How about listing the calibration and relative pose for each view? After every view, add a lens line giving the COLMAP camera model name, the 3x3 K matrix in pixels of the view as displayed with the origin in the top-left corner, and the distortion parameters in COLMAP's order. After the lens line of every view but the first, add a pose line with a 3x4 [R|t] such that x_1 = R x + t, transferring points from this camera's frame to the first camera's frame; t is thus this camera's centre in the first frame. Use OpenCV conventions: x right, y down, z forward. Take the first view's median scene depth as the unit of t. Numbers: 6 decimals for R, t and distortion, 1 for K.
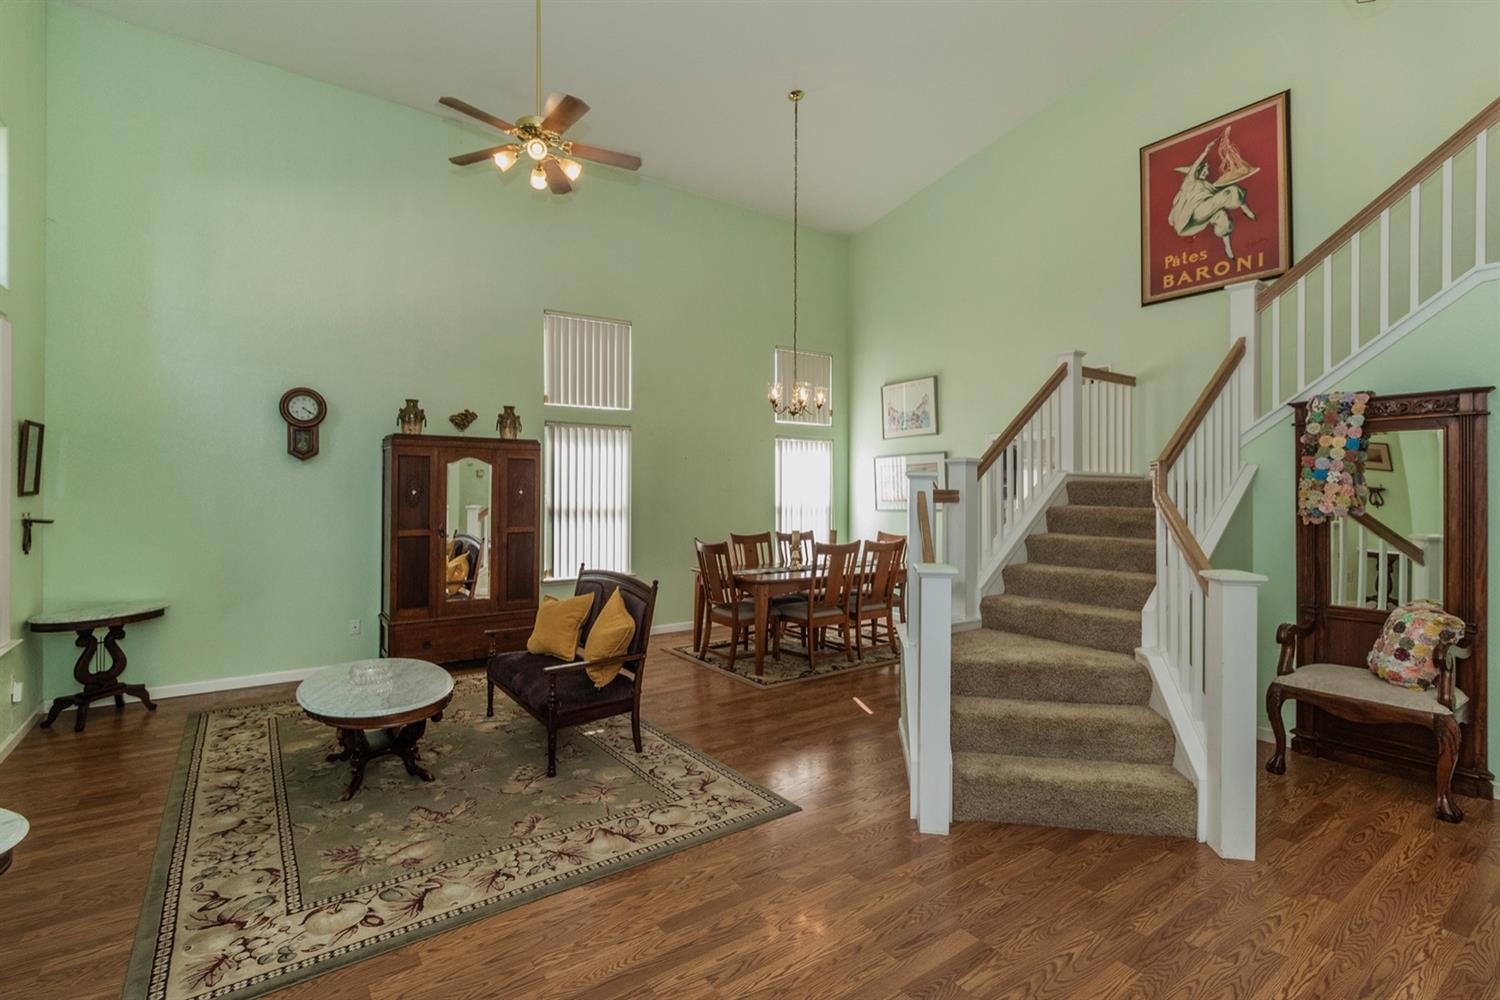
lens RADIAL K [[704.5, 0, 742.3], [0, 704.5, 495.8], [0, 0, 1]] dist [0.000756, 0.000179]
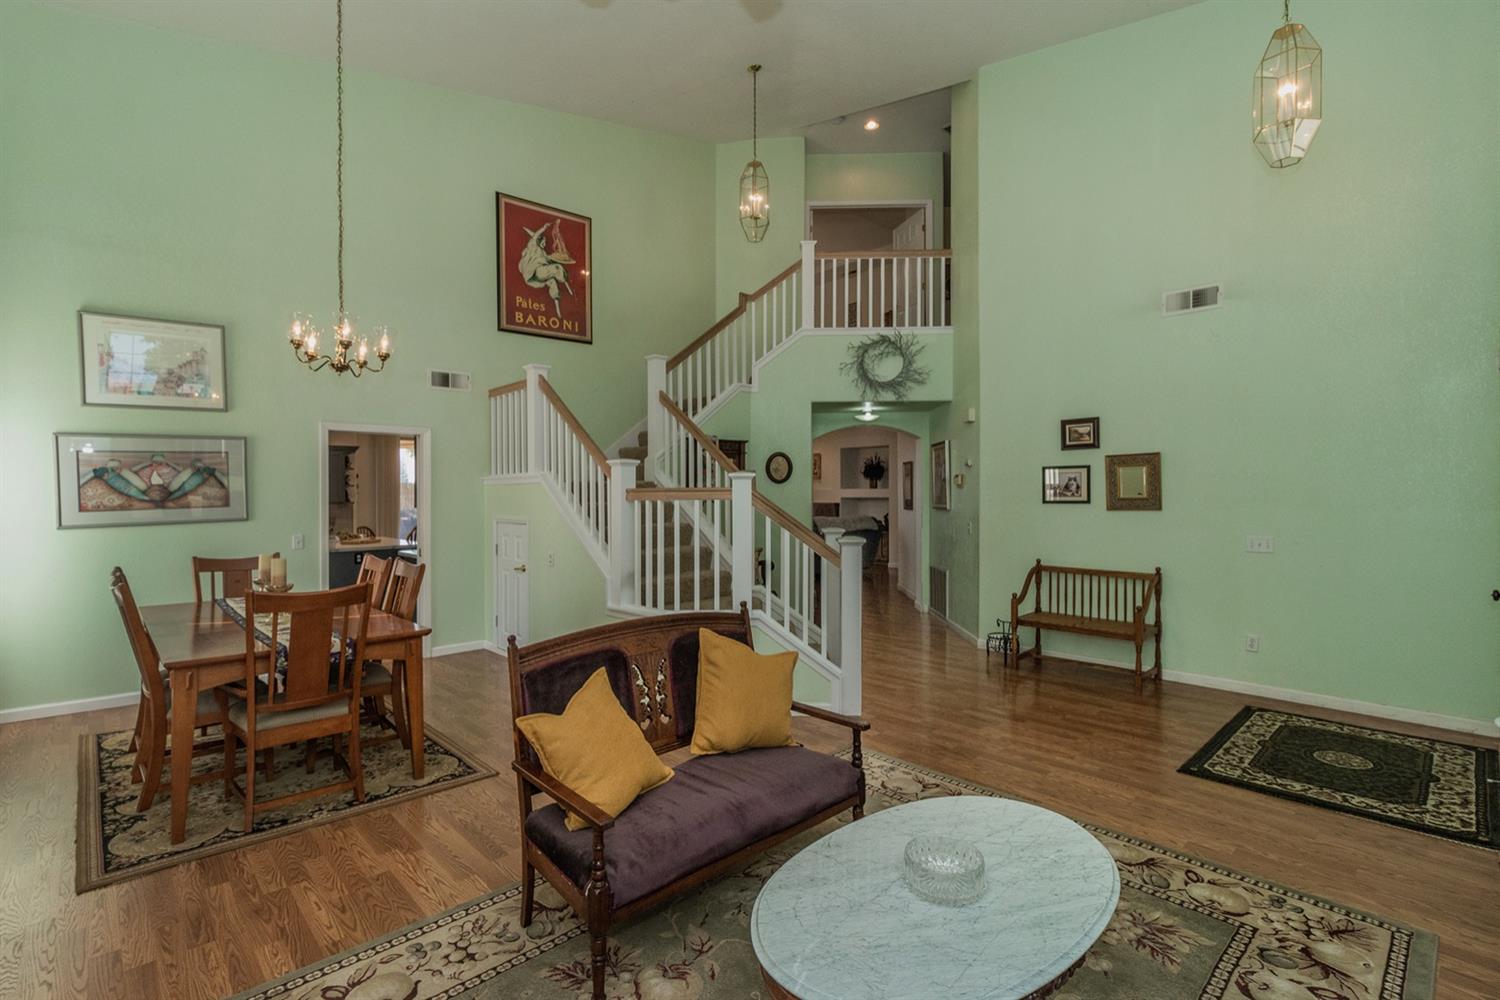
lens RADIAL K [[692.3, 0, 750.0], [0, 692.3, 500.0], [0, 0, 1]] dist [0.001782, -0.000373]
pose [[-0.142538, -0.014843, 0.989678, -0.824345], [0.011560, 0.999794, 0.016659, -0.006970], [-0.989722, 0.013815, -0.142337, 1.013590]]
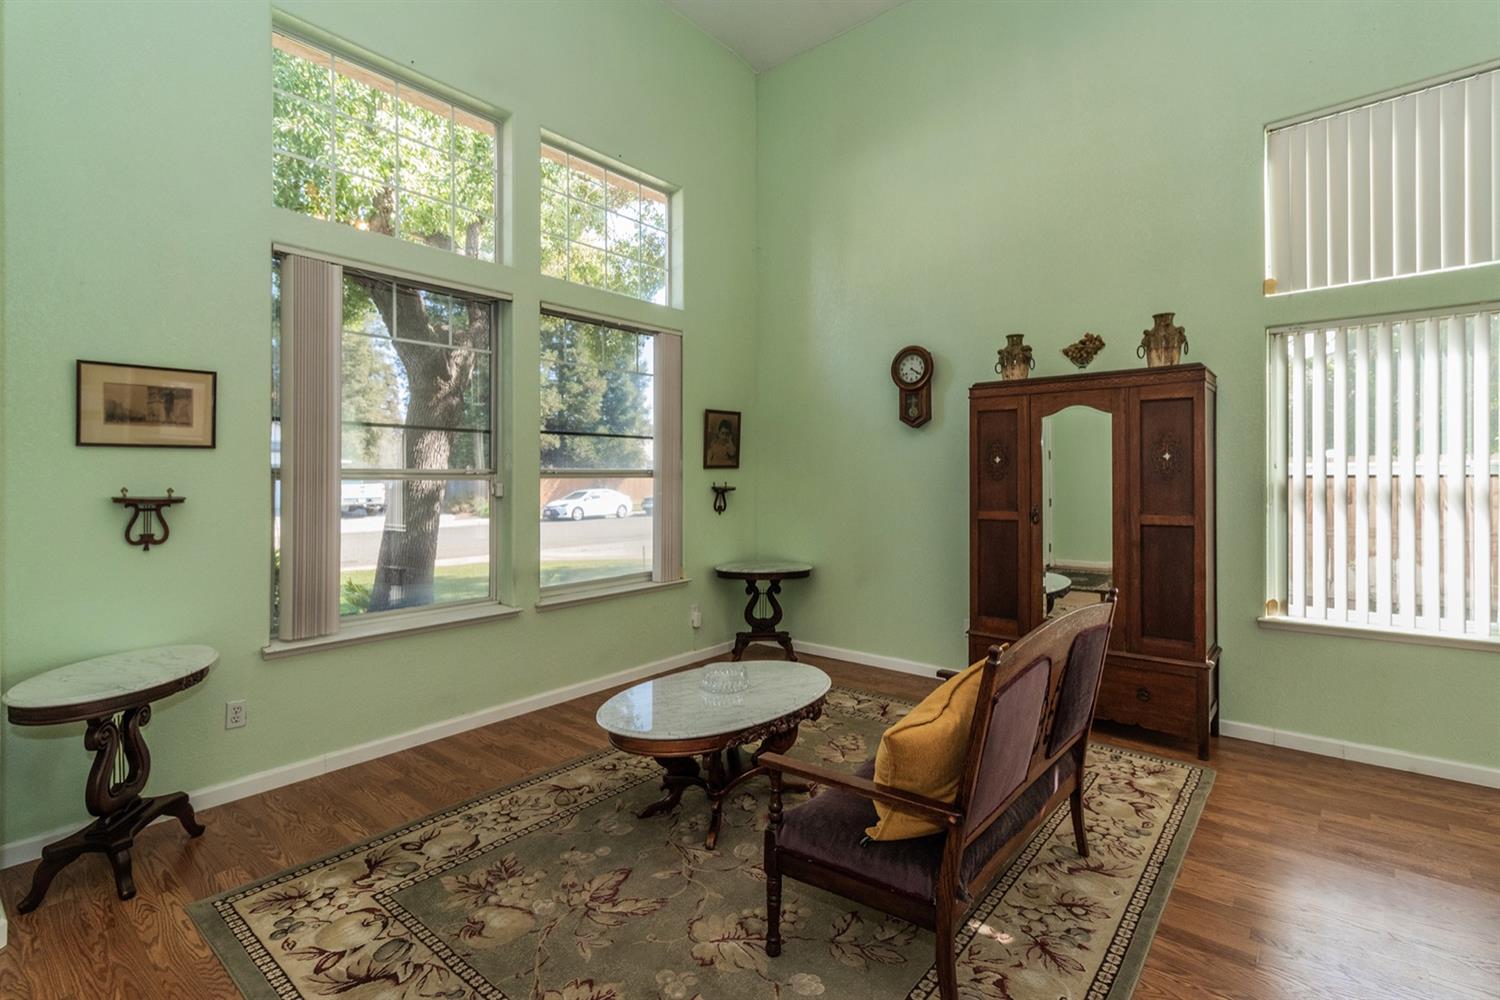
lens RADIAL K [[695.0, 0, 746.9], [0, 695.0, 477.4], [0, 0, 1]] dist [-0.003279, 0.000295]
pose [[0.249167, -0.006485, -0.968439, 0.209504], [-0.004164, 0.999961, -0.007767, 0.025034], [0.968452, 0.005968, 0.249130, 0.699311]]
